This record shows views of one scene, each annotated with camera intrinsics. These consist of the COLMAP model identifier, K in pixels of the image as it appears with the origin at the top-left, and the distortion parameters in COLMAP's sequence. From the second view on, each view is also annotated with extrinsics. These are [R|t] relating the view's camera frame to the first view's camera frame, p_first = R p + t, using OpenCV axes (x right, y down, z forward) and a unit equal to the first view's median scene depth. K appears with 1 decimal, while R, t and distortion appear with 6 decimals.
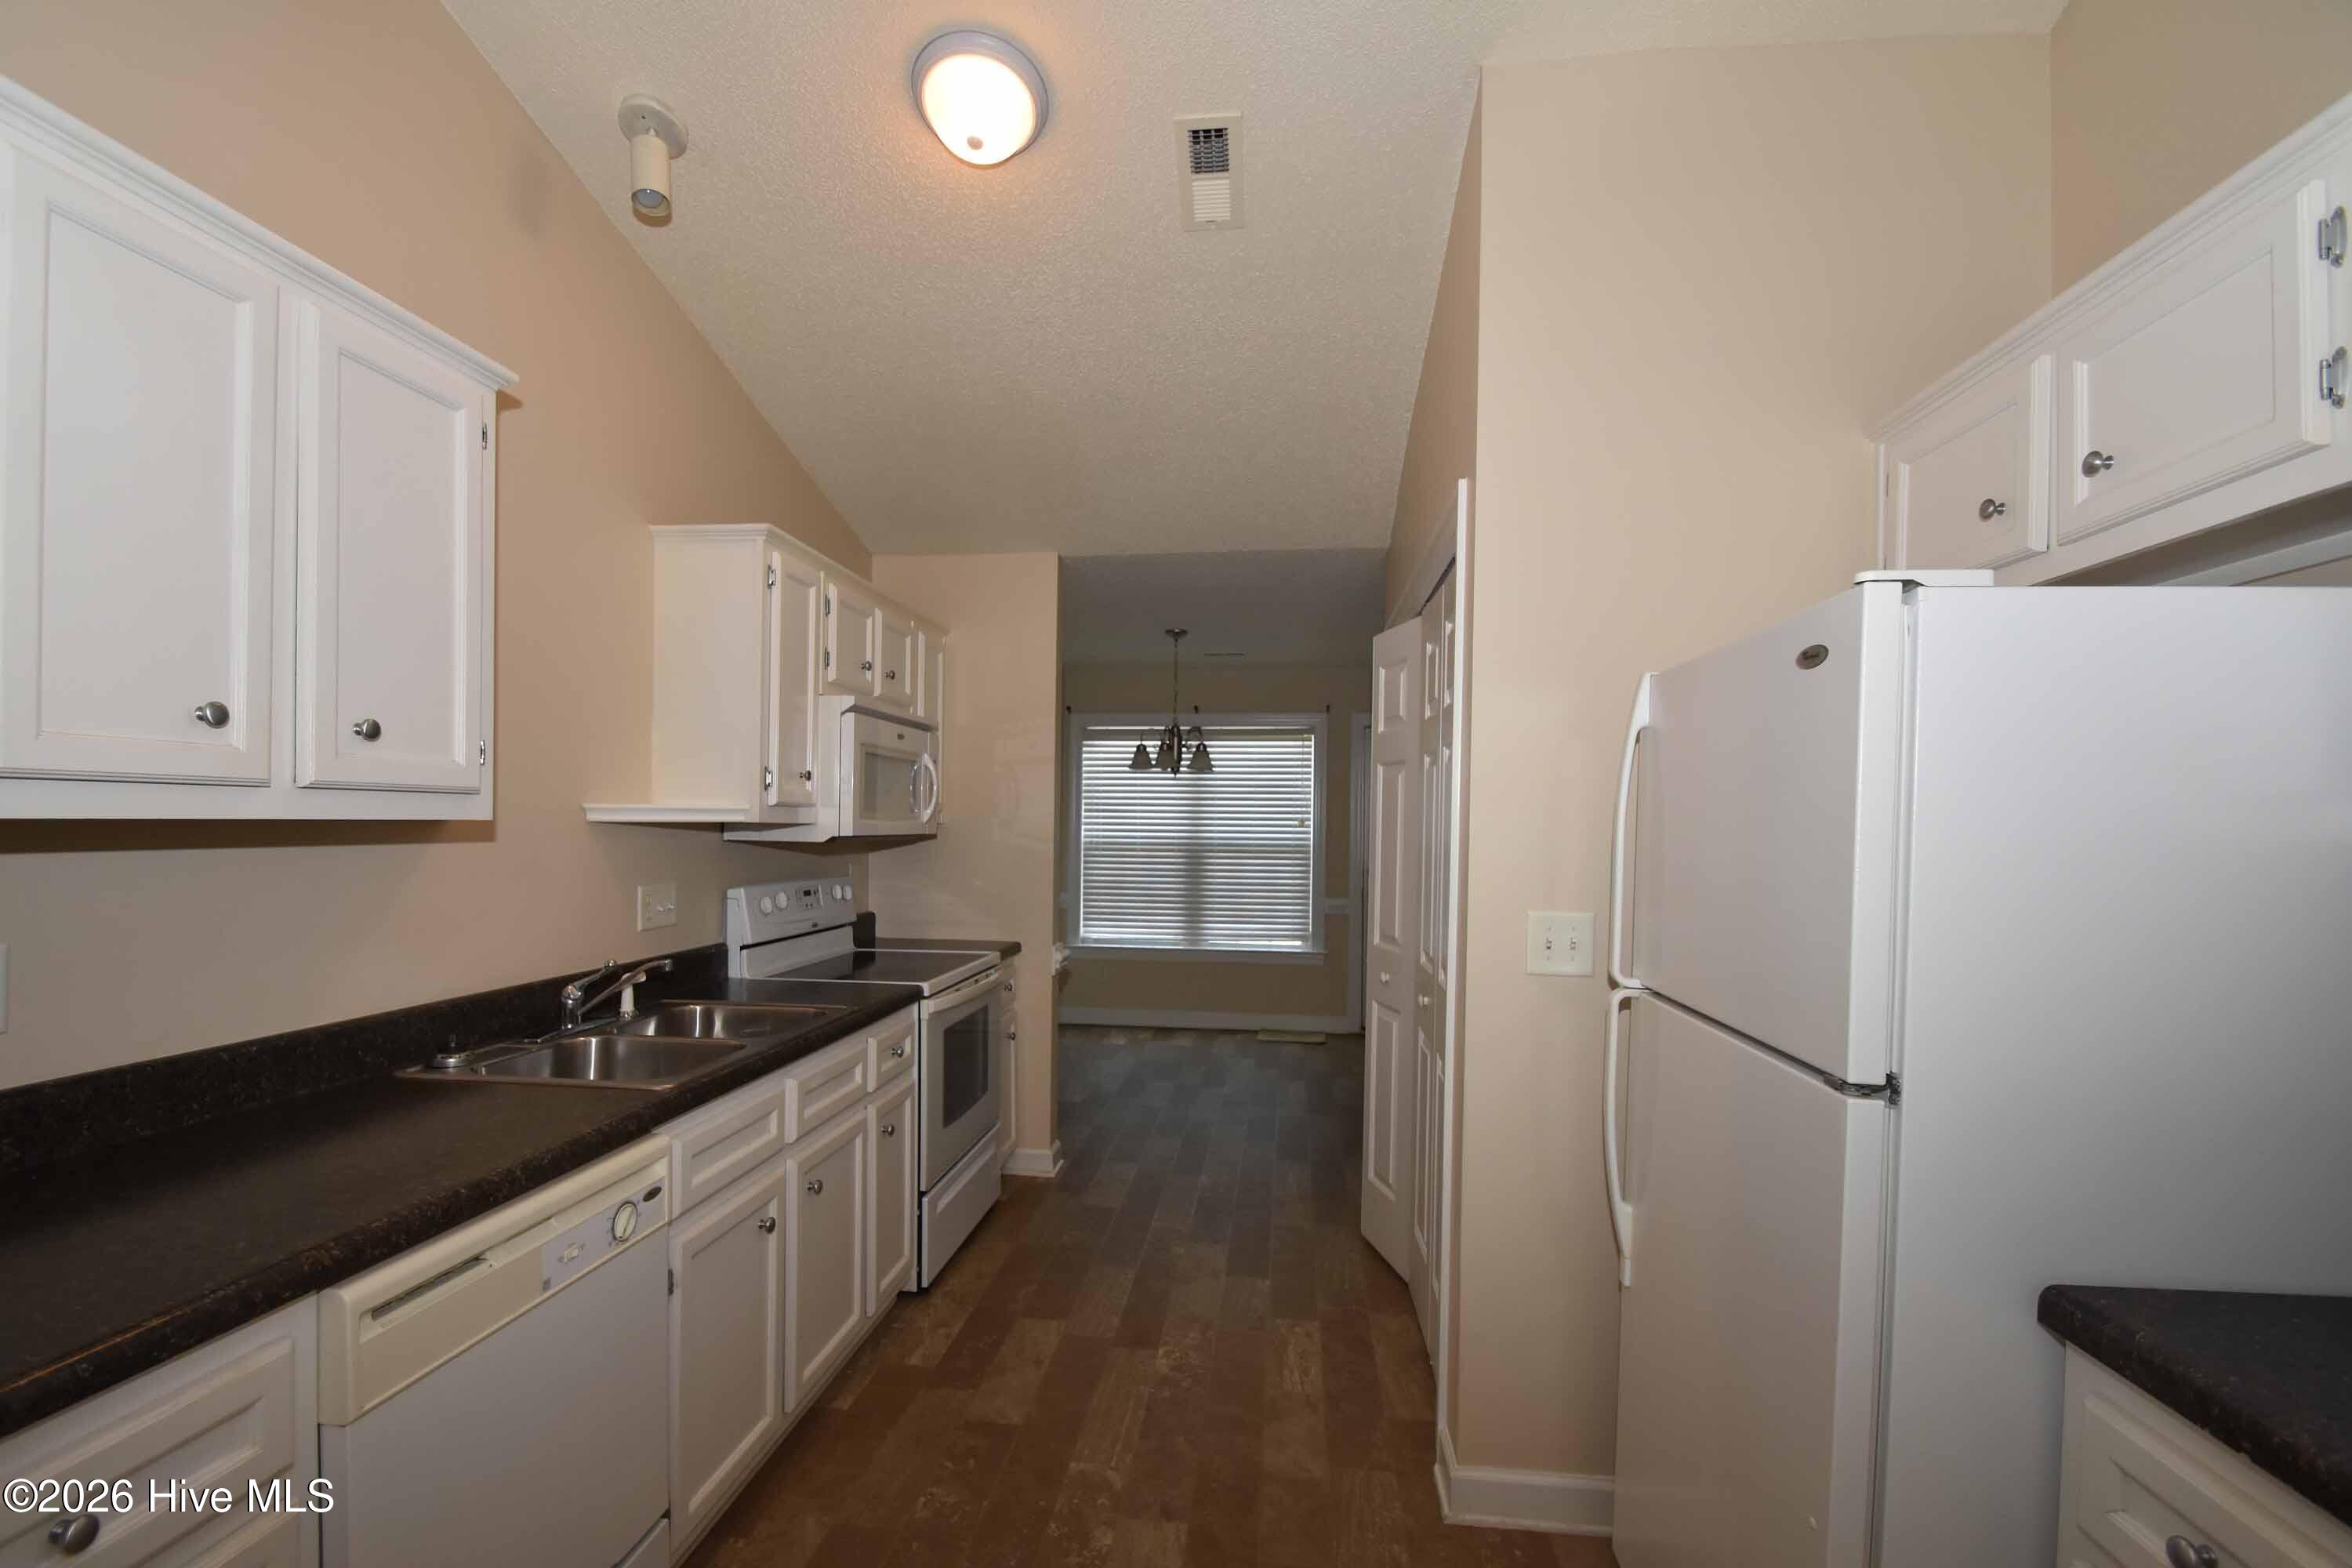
lens RADIAL K [[1037.9, 0, 1163.1], [0, 1037.9, 831.1], [0, 0, 1]] dist [0.010261, -0.011267]
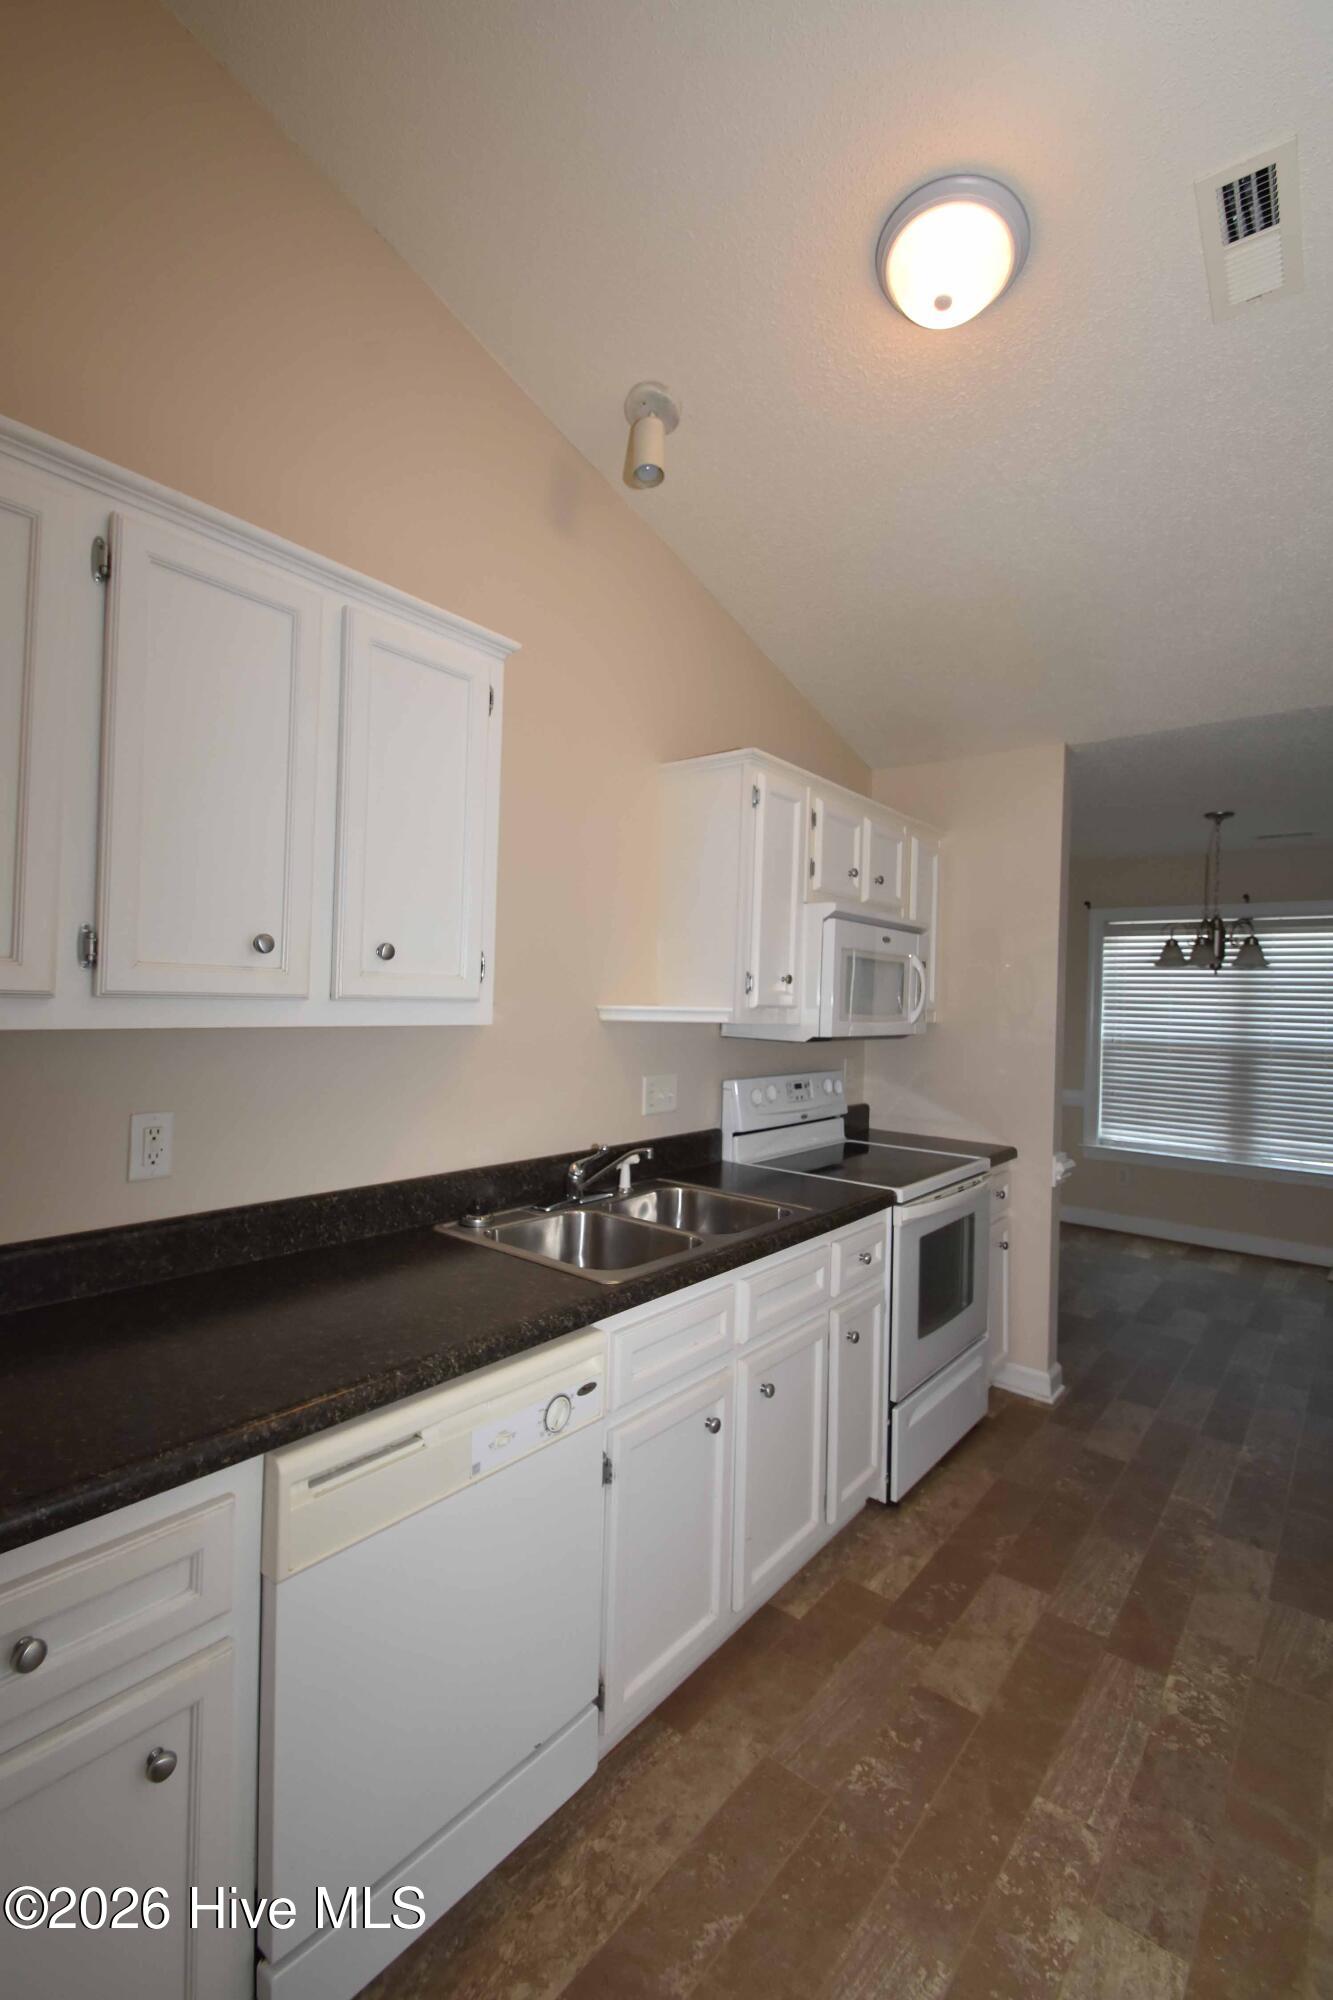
lens RADIAL K [[882.6, 0, 635.2], [0, 882.6, 989.1], [0, 0, 1]] dist [0.010261, -0.011267]
pose [[0.837246, 0.008656, -0.546757, 0.017866], [-0.024427, 0.999469, -0.021582, -0.019200], [0.546280, 0.031425, 0.837013, 0.147818]]
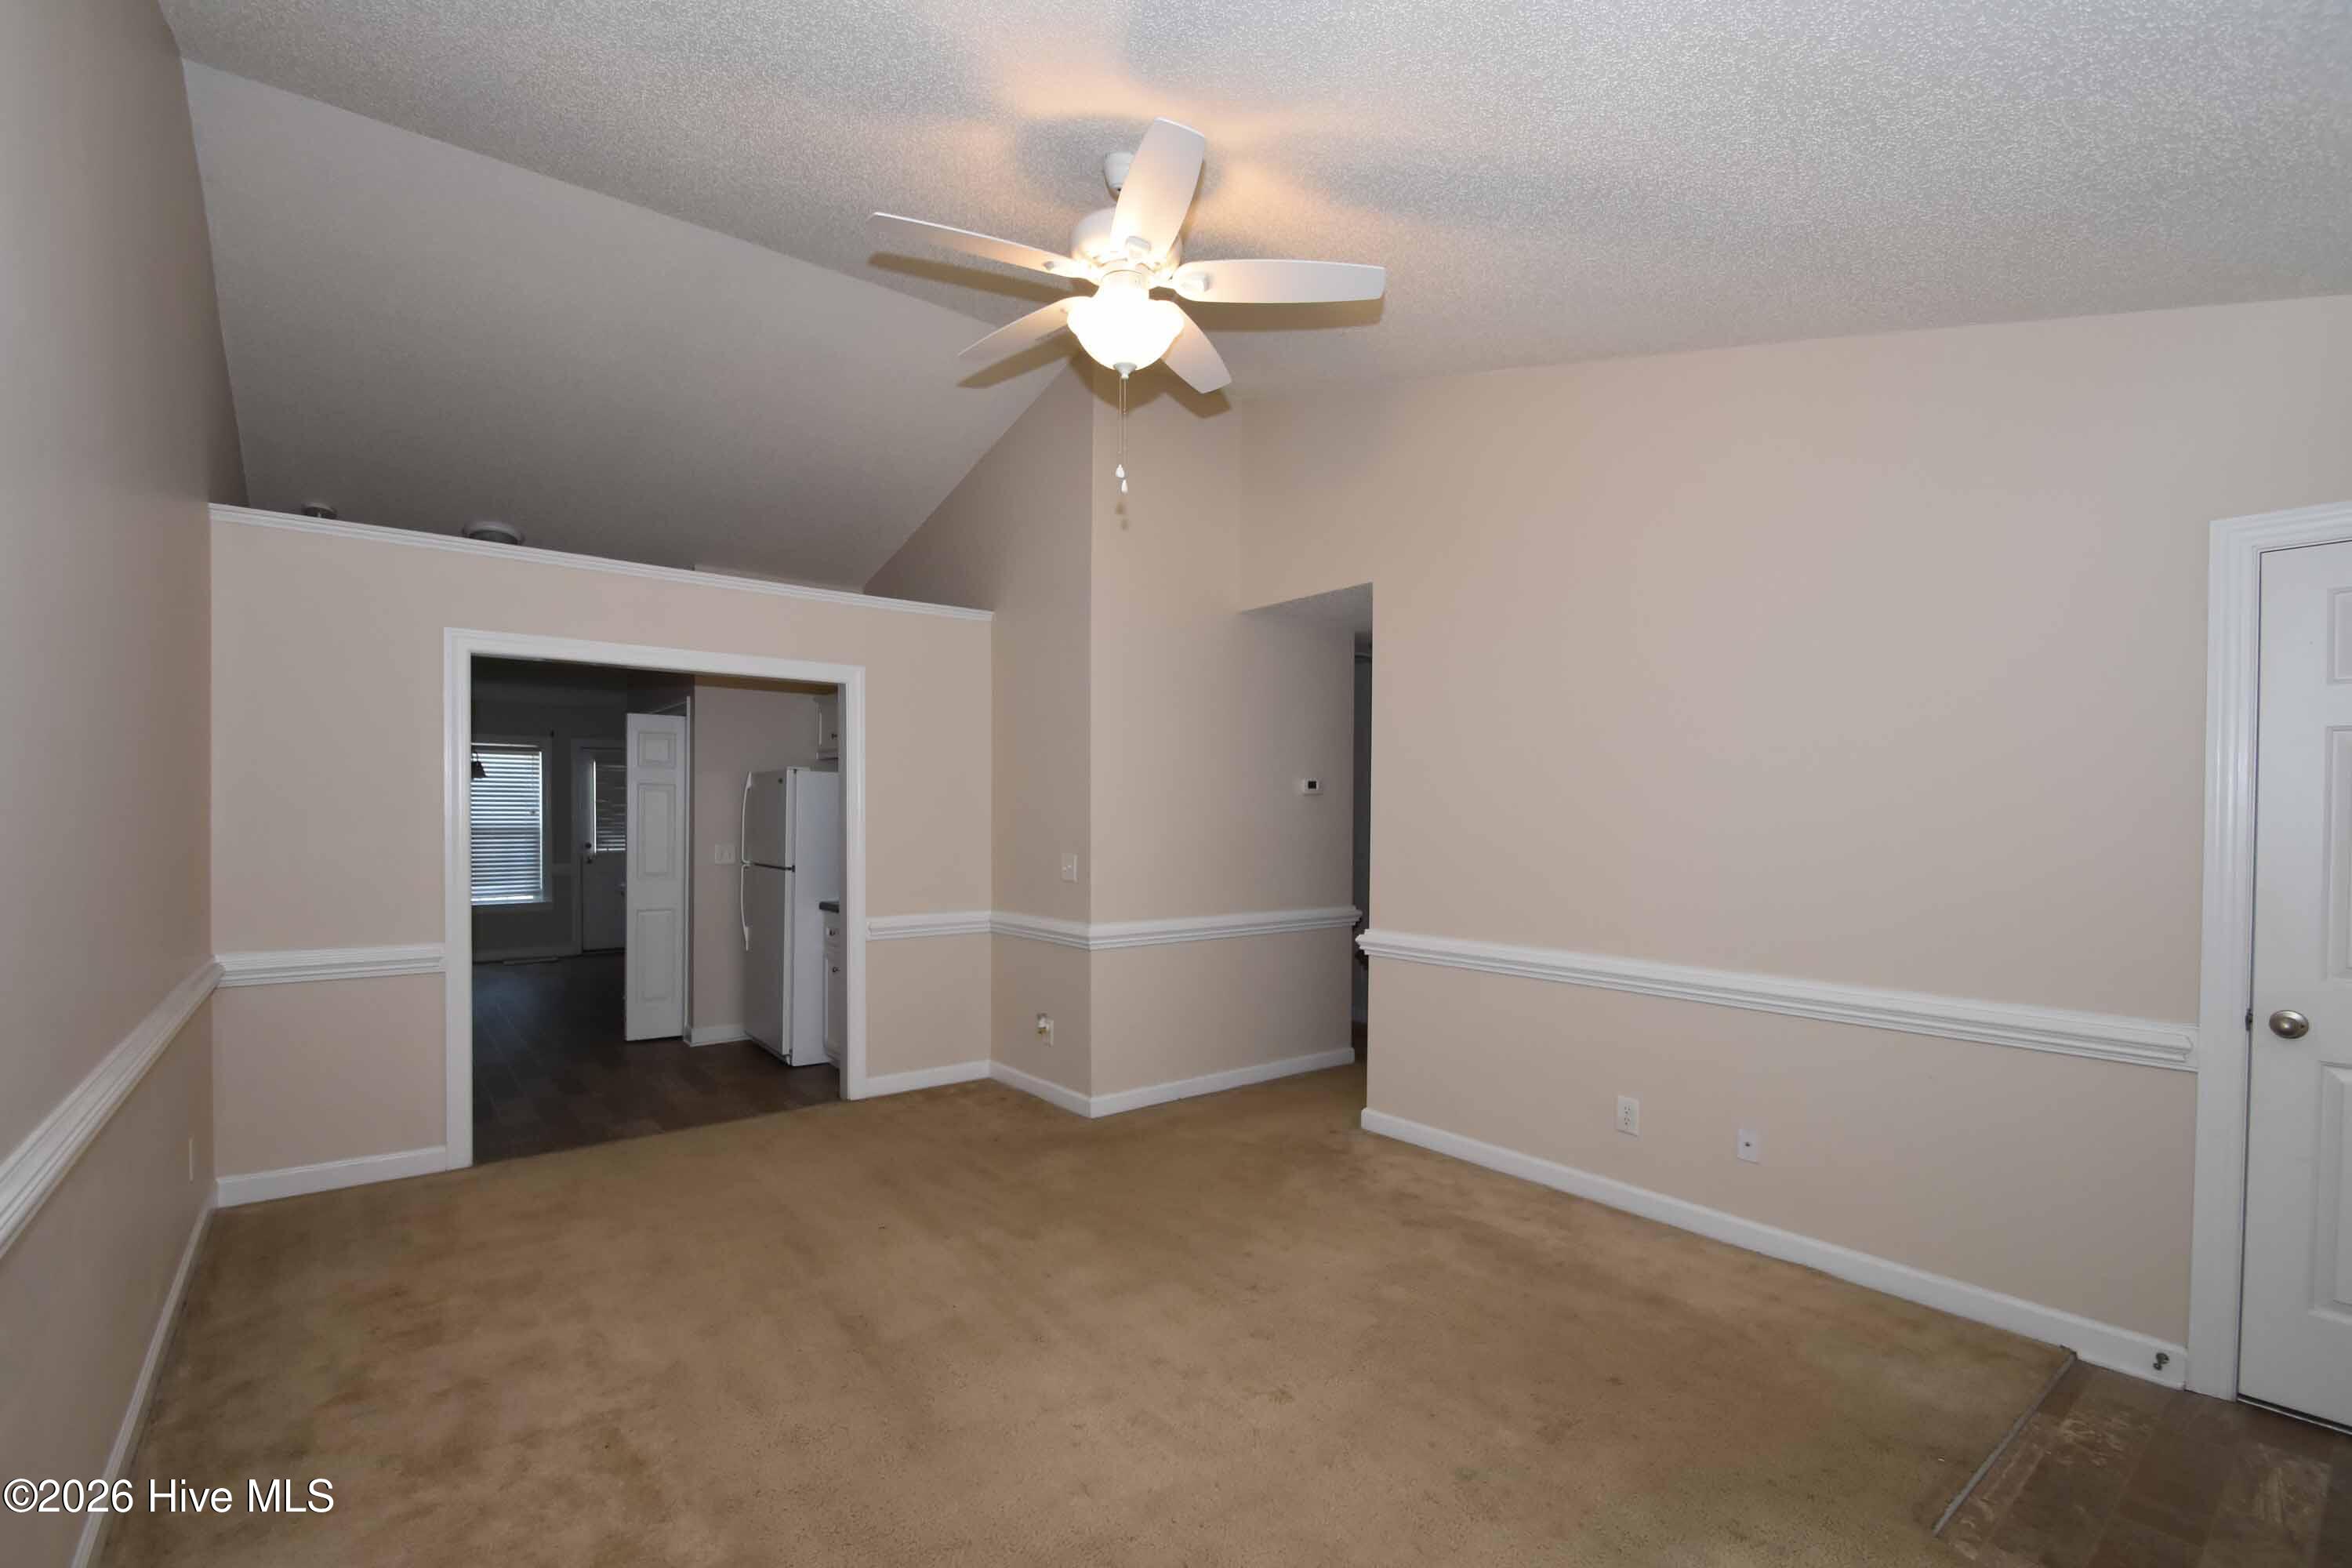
lens RADIAL K [[1037.9, 0, 1170.1], [0, 1037.9, 831.1], [0, 0, 1]] dist [0.010261, -0.011267]
pose [[0.707694, -0.019766, 0.706243, -0.560401], [0.008214, 0.999771, 0.019751, -0.007548], [-0.706471, -0.008176, 0.707694, -1.377579]]
